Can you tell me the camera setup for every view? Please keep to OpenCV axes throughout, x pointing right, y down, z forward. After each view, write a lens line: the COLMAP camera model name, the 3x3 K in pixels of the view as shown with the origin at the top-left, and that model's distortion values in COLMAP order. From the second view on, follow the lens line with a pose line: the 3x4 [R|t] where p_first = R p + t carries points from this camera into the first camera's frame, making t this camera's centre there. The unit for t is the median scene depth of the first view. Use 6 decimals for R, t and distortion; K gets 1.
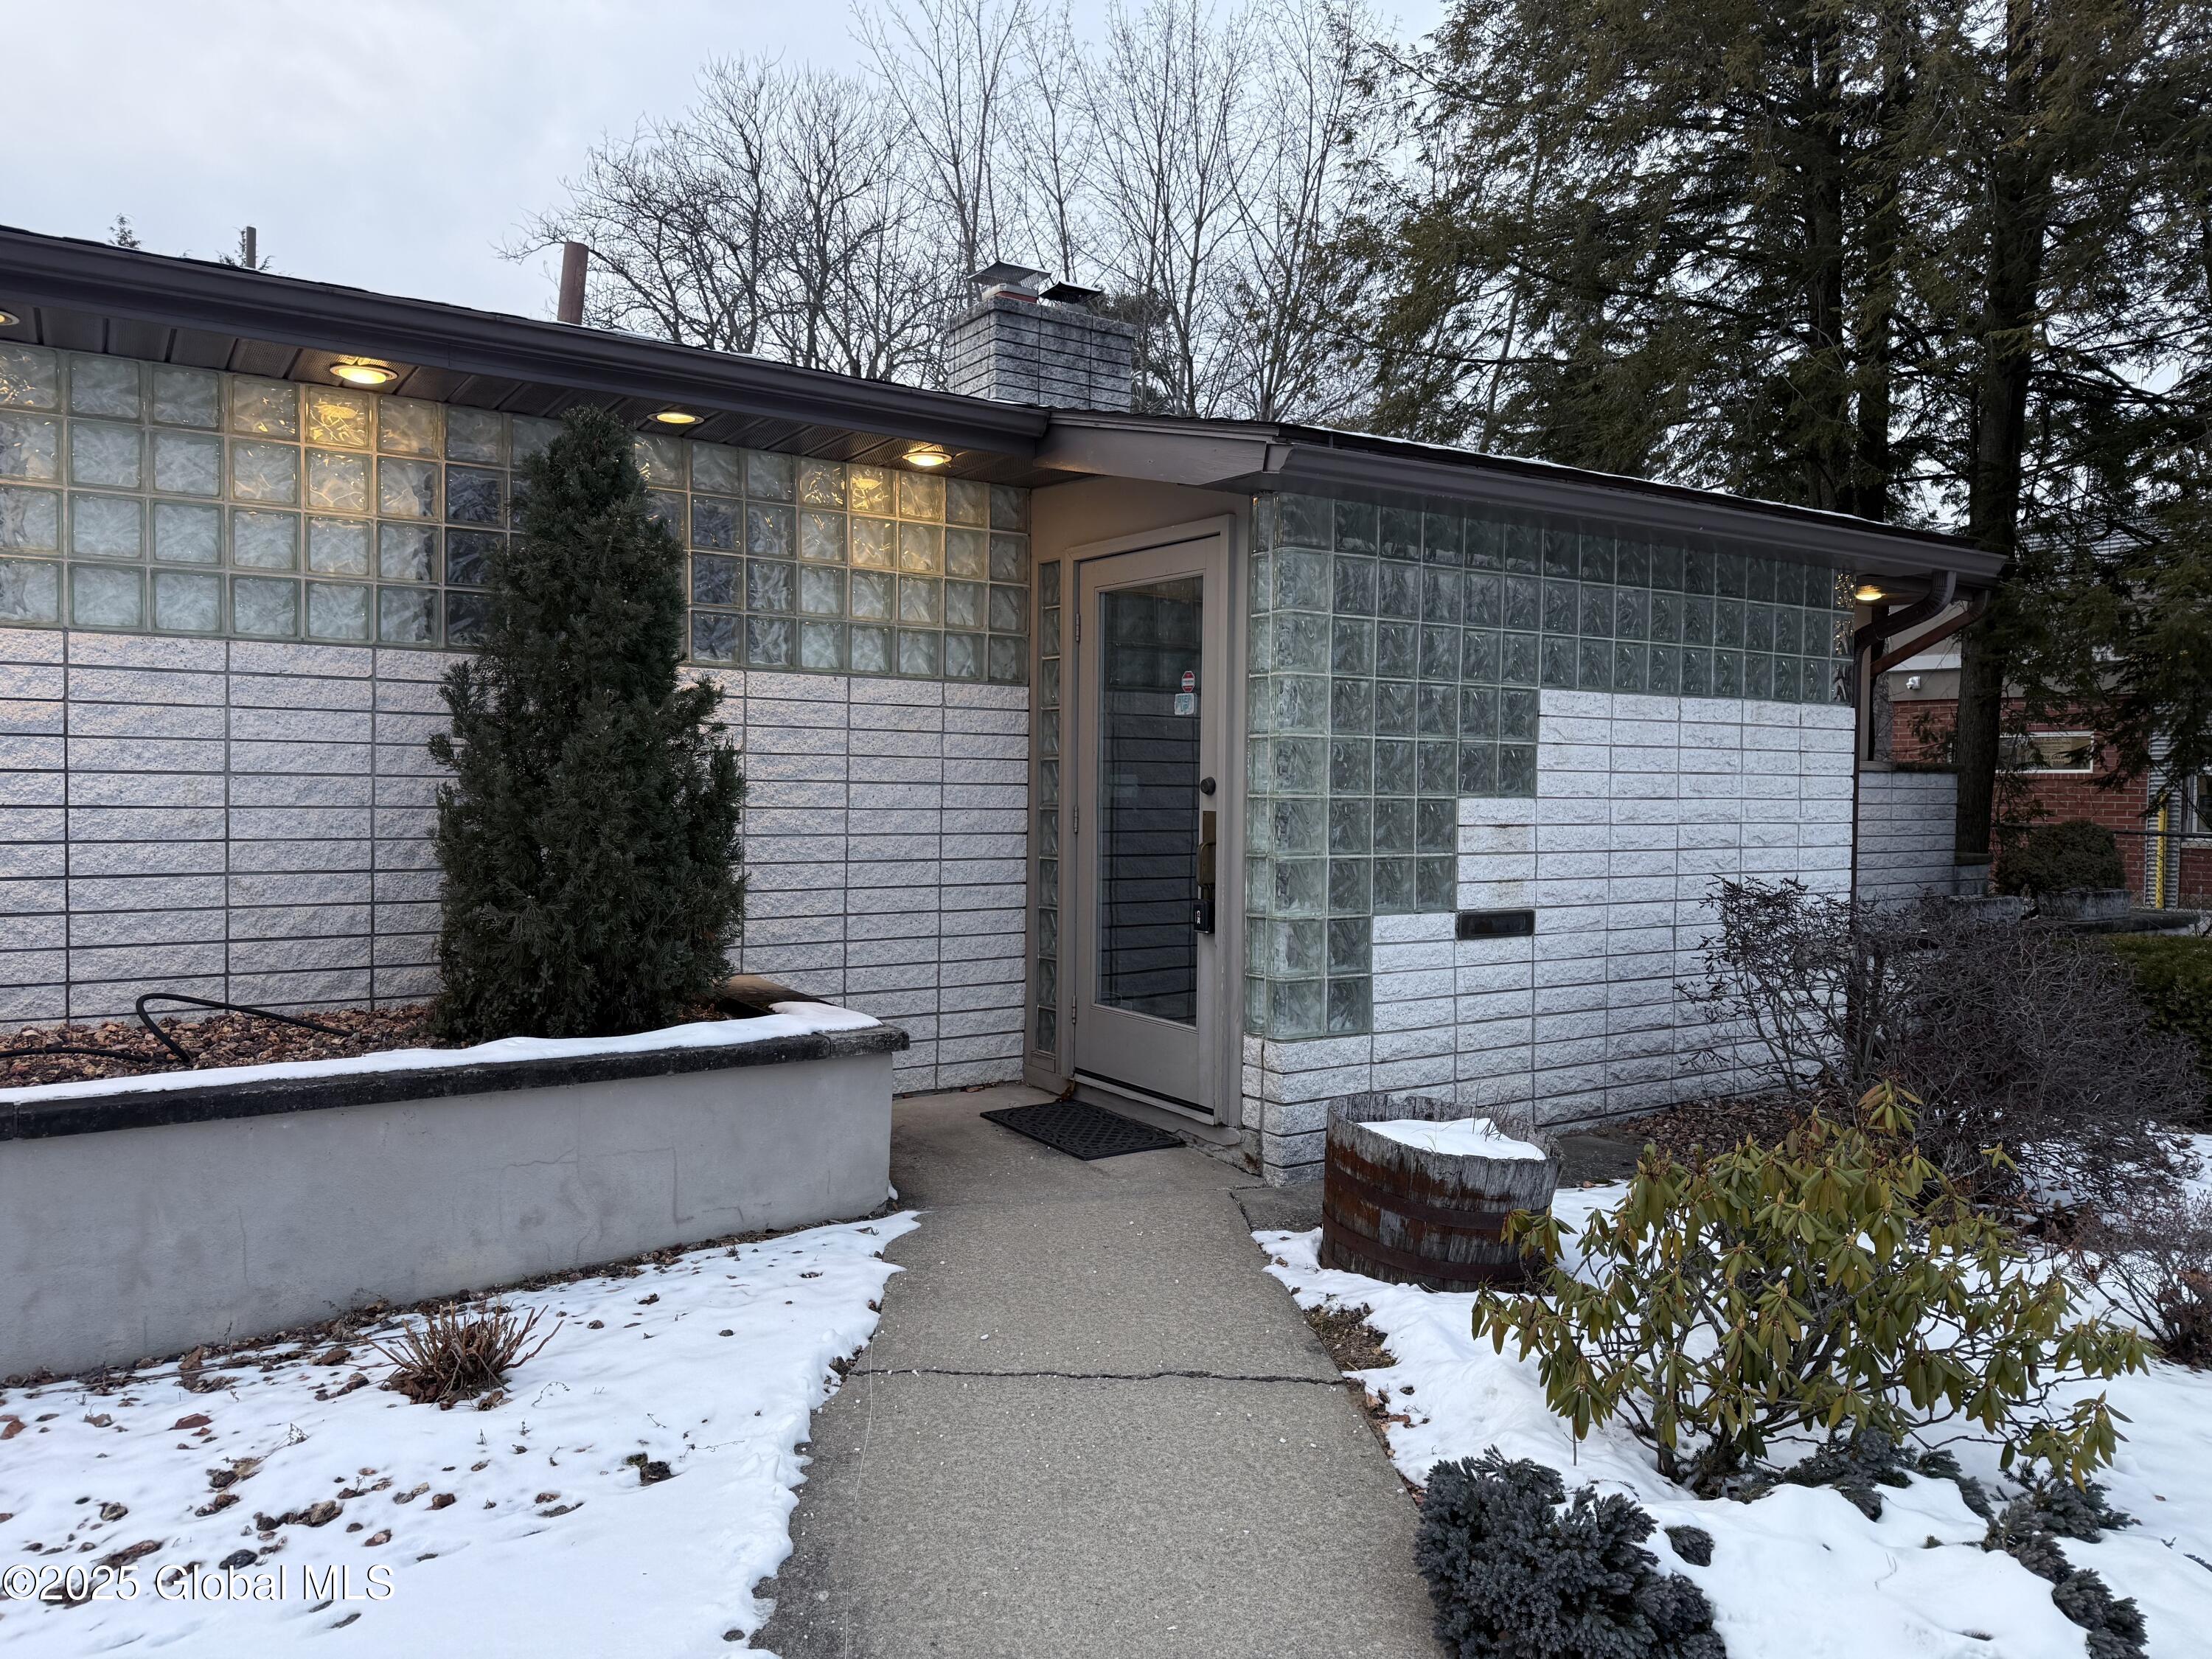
lens RADIAL K [[1542.4, 0, 1110.9], [0, 1542.4, 807.2], [0, 0, 1]] dist [0.071779, -0.088210]
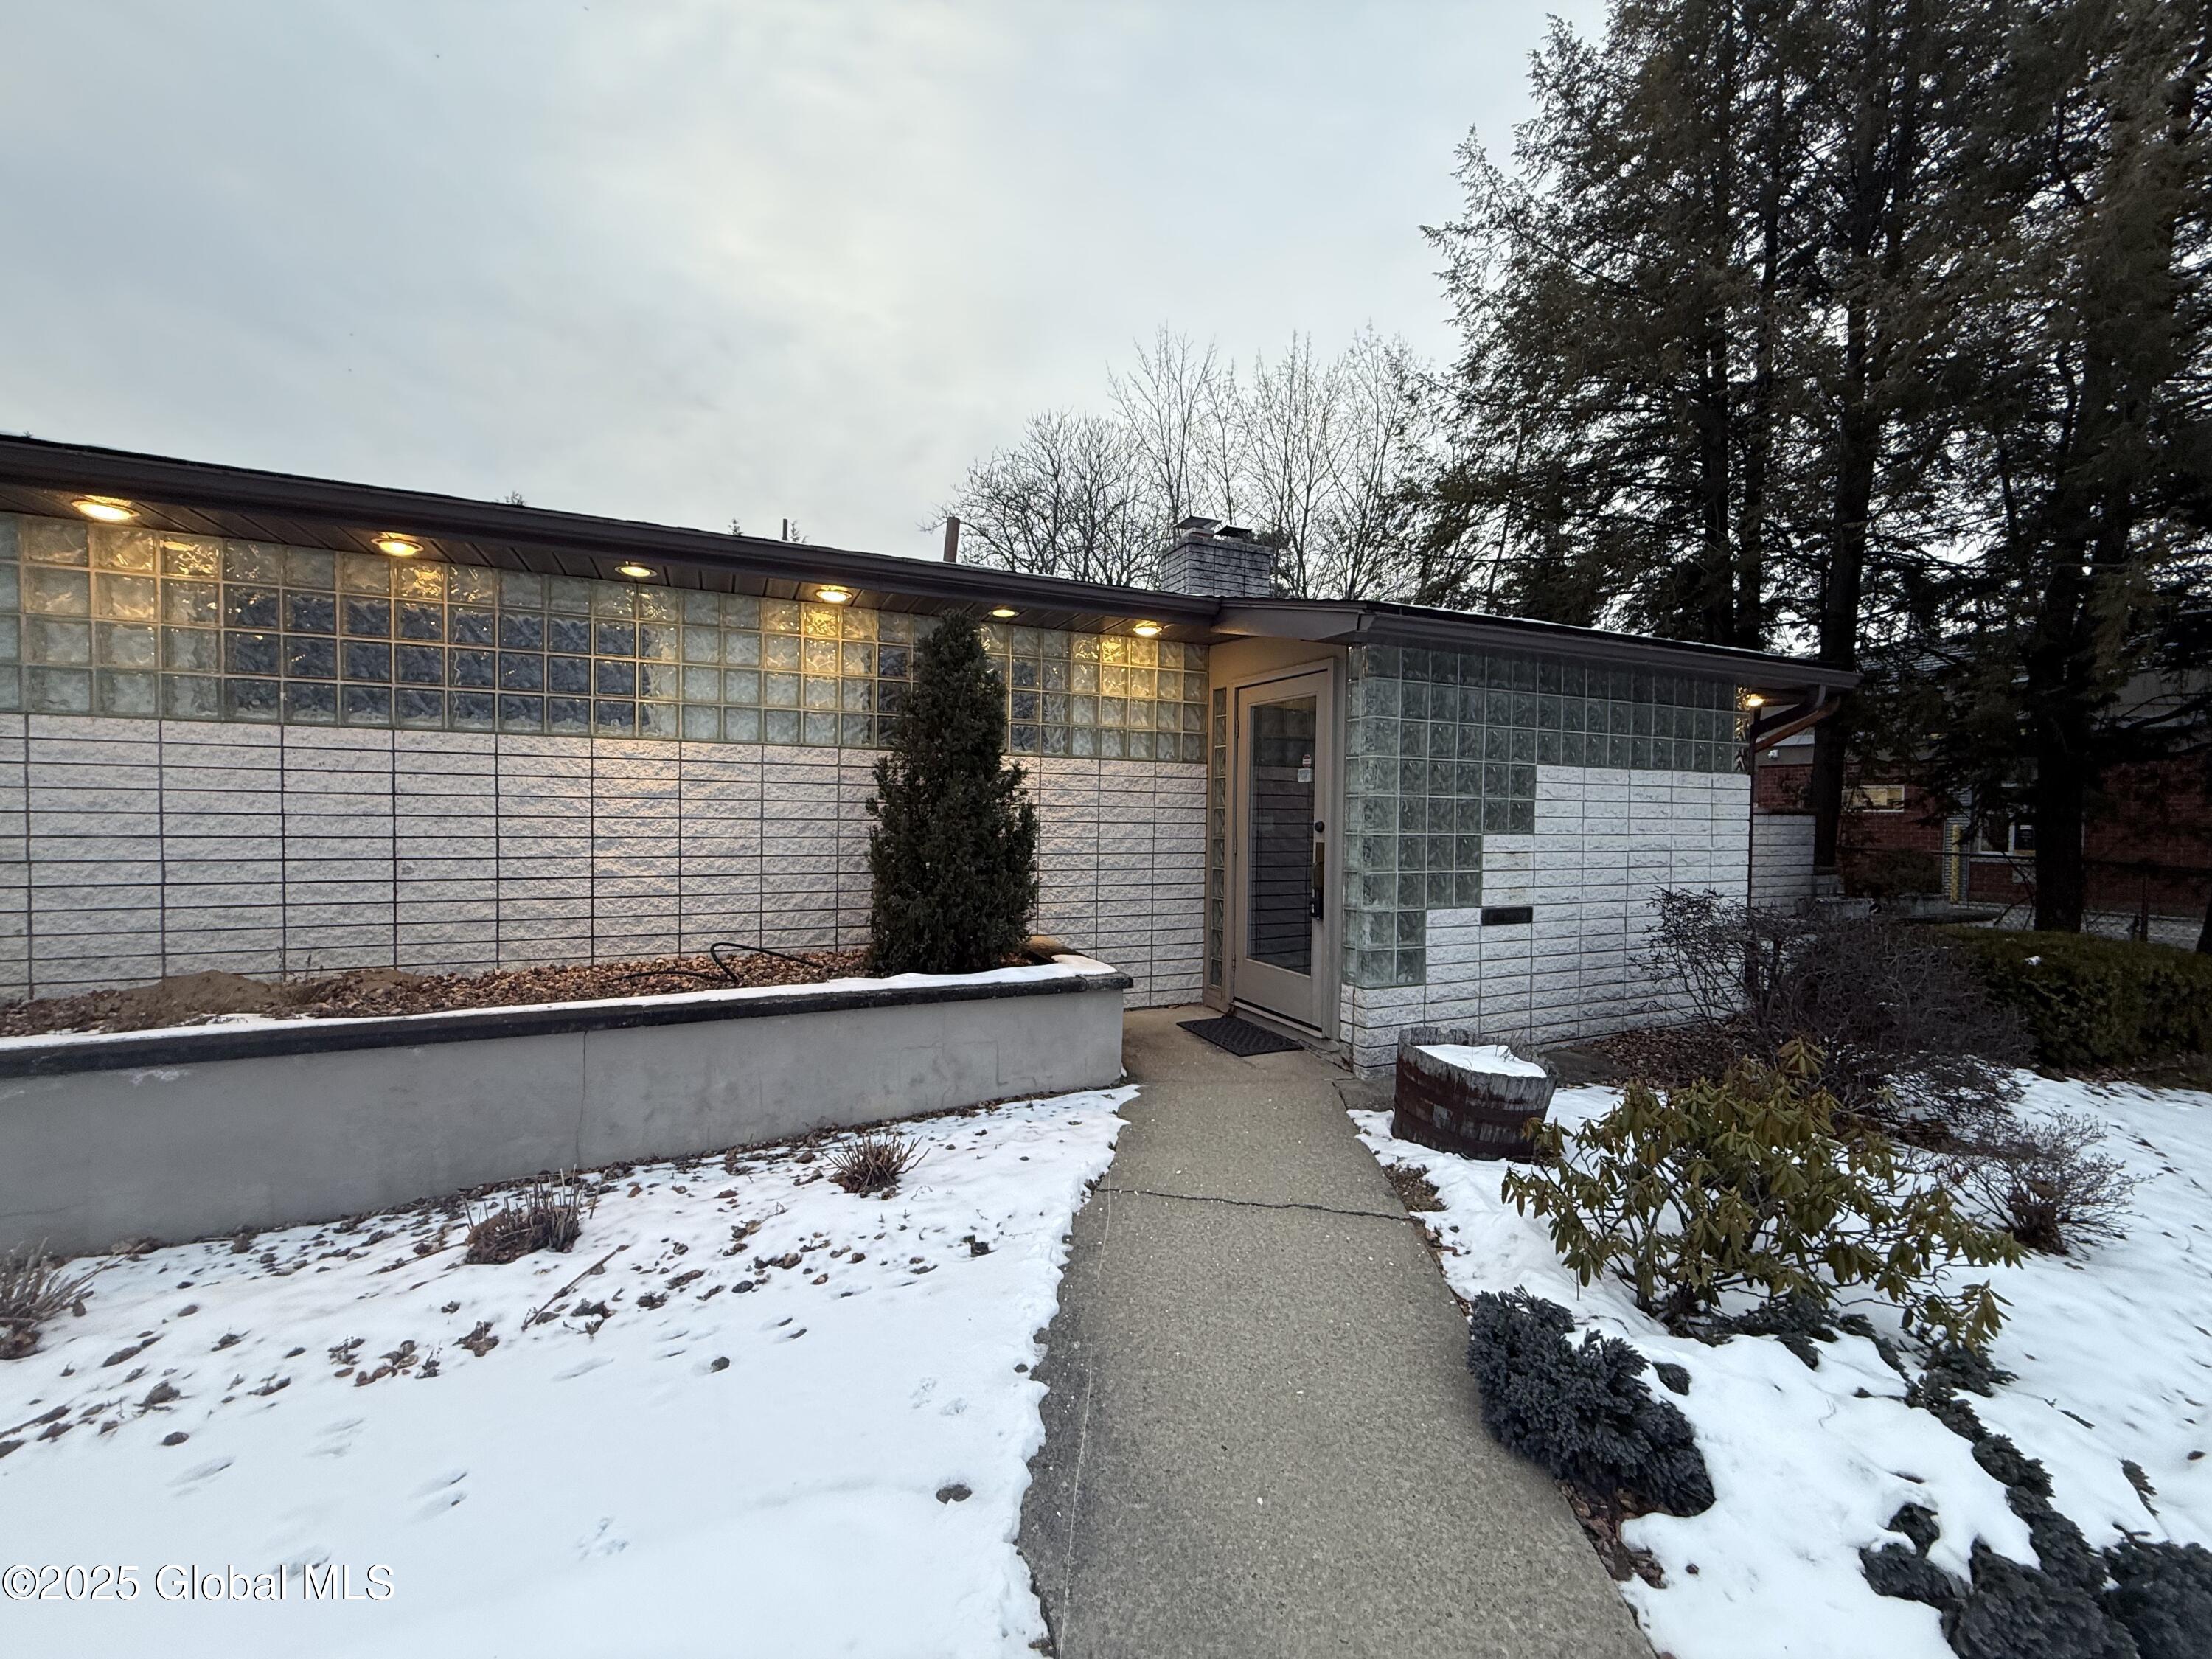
lens RADIAL K [[879.7, 0, 1105.3], [0, 879.7, 825.4], [0, 0, 1]] dist [-0.001719, -0.000342]
pose [[0.985870, 0.004285, -0.167457, -0.003687], [-0.004644, 0.999988, -0.001757, -0.013935], [0.167448, 0.002510, 0.985878, 0.062798]]
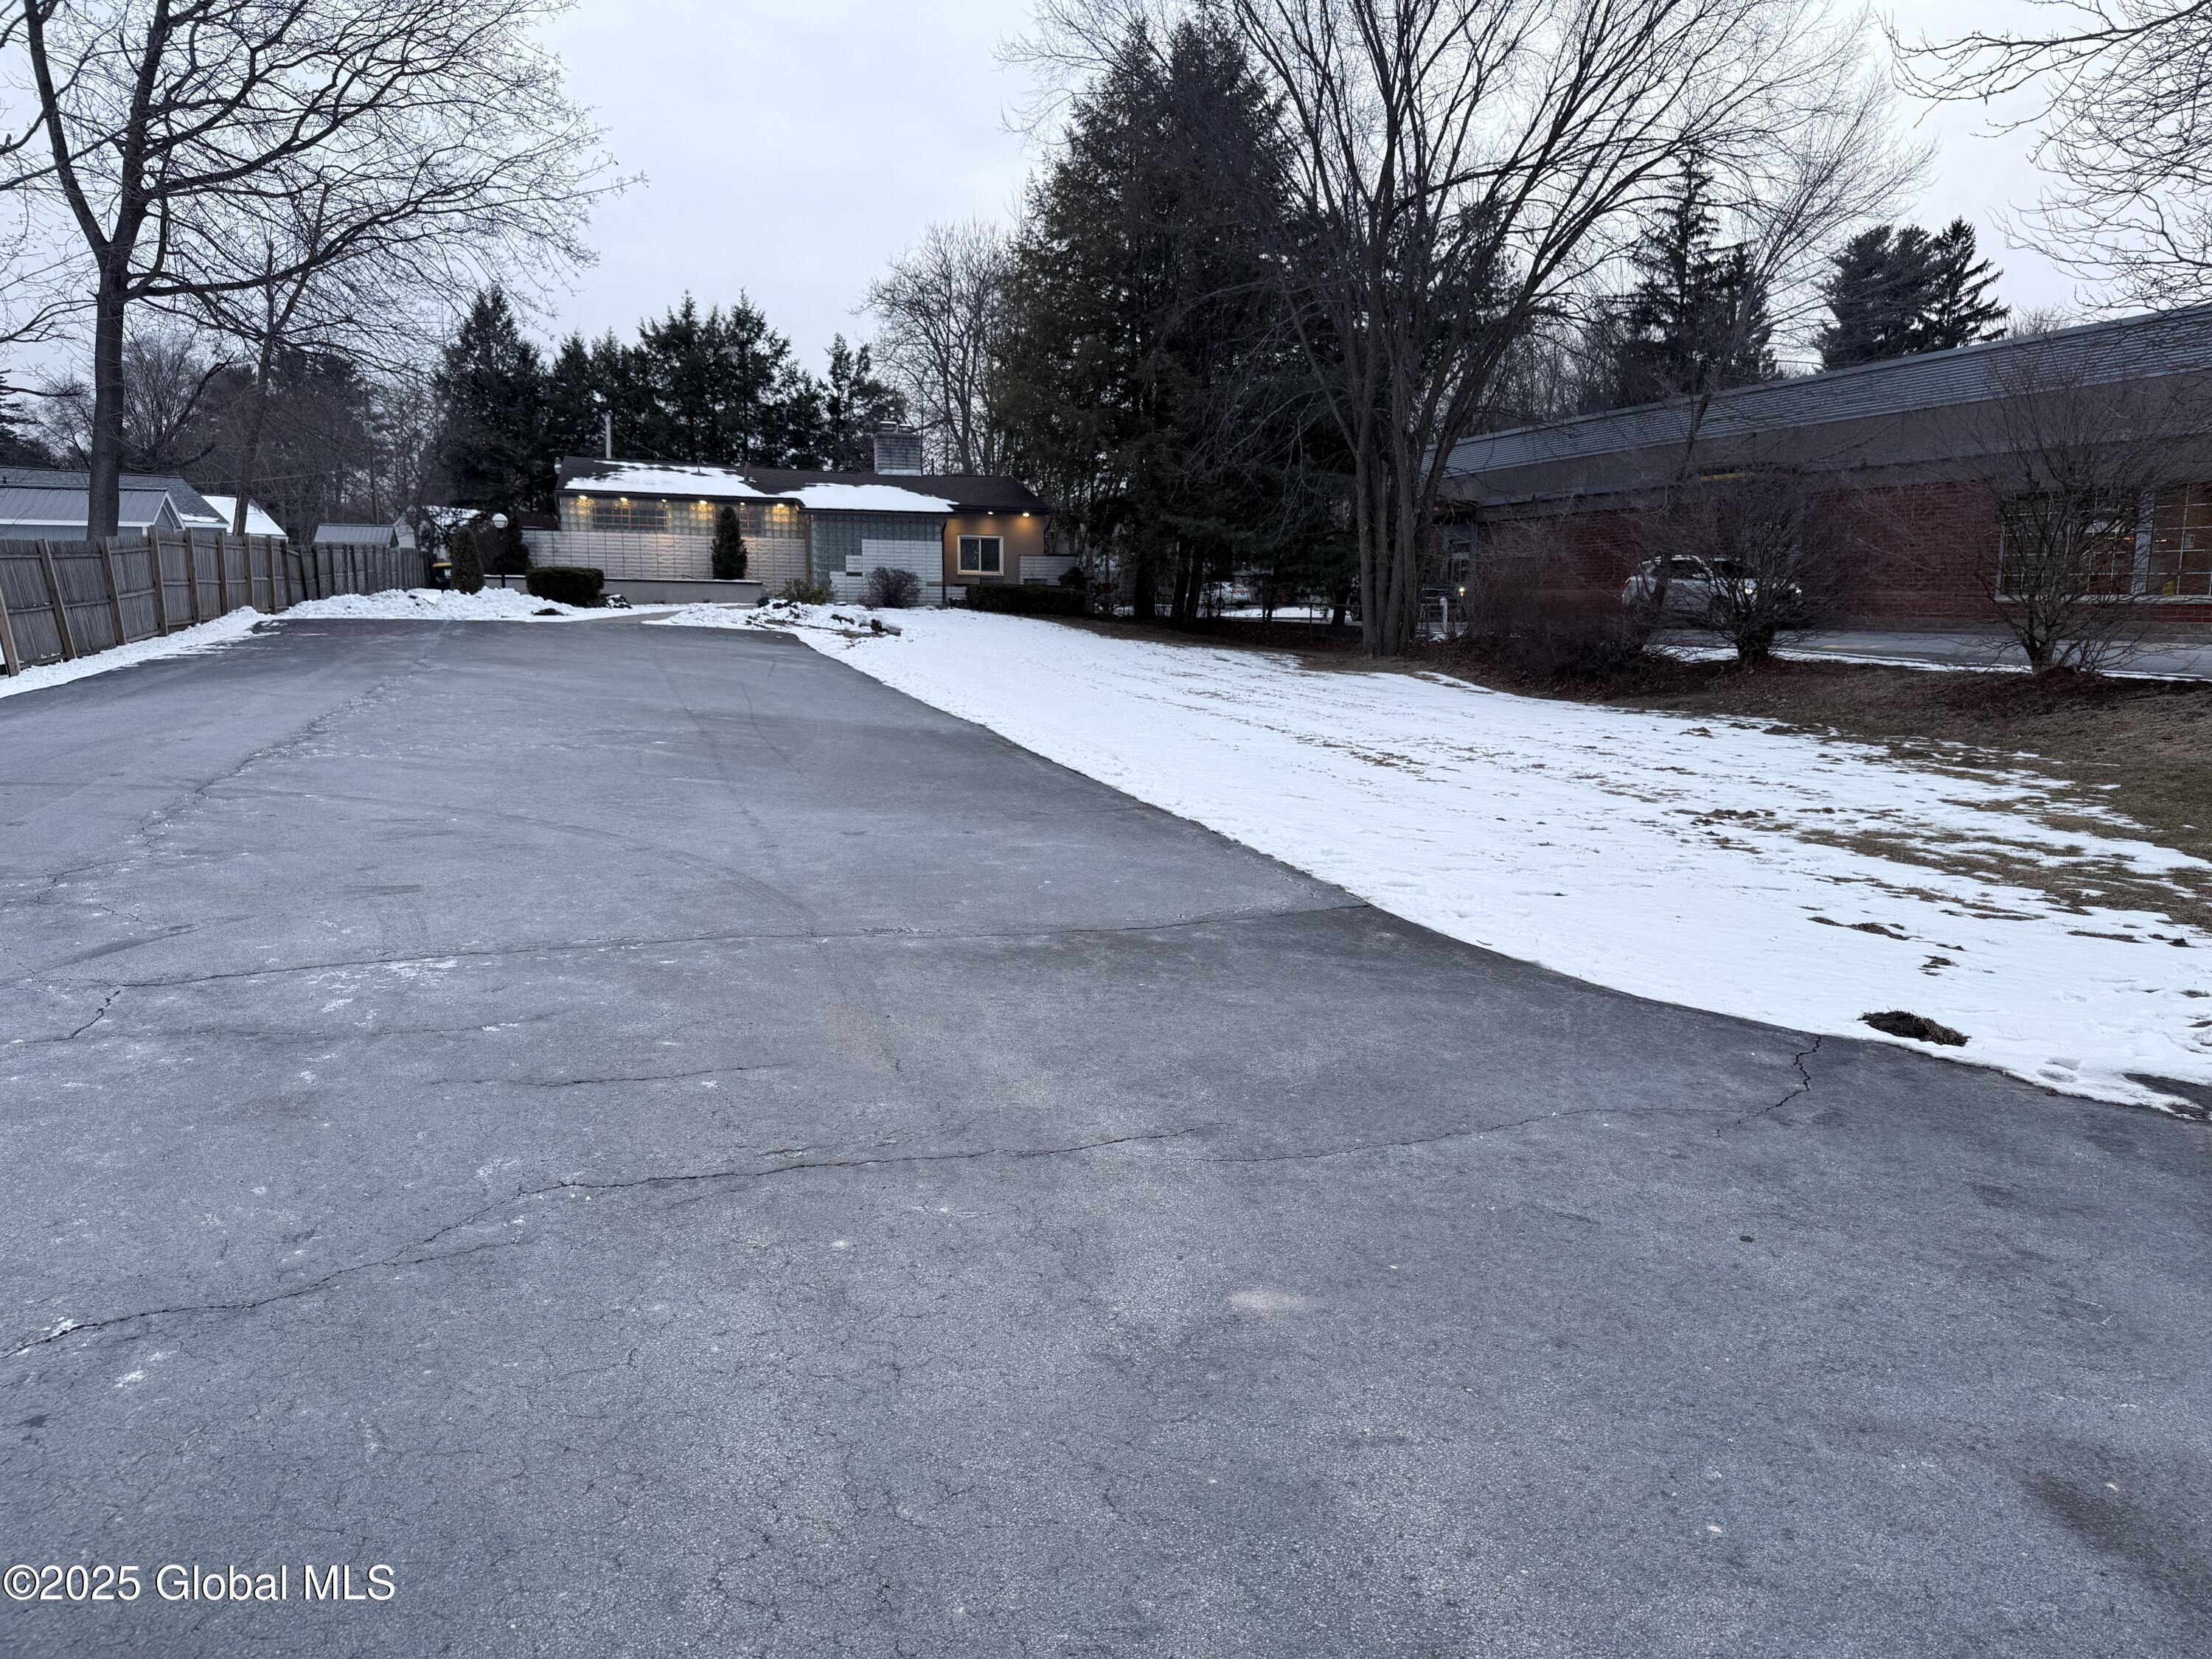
lens RADIAL K [[1612.5, 0, 1114.3], [0, 1612.5, 840.6], [0, 0, 1]] dist [0.067926, -0.078874]
pose [[0.947877, 0.046326, -0.315252, 4.164271], [-0.007975, 0.992514, 0.121870, 0.415287], [0.318538, -0.113004, 0.941150, -6.276736]]
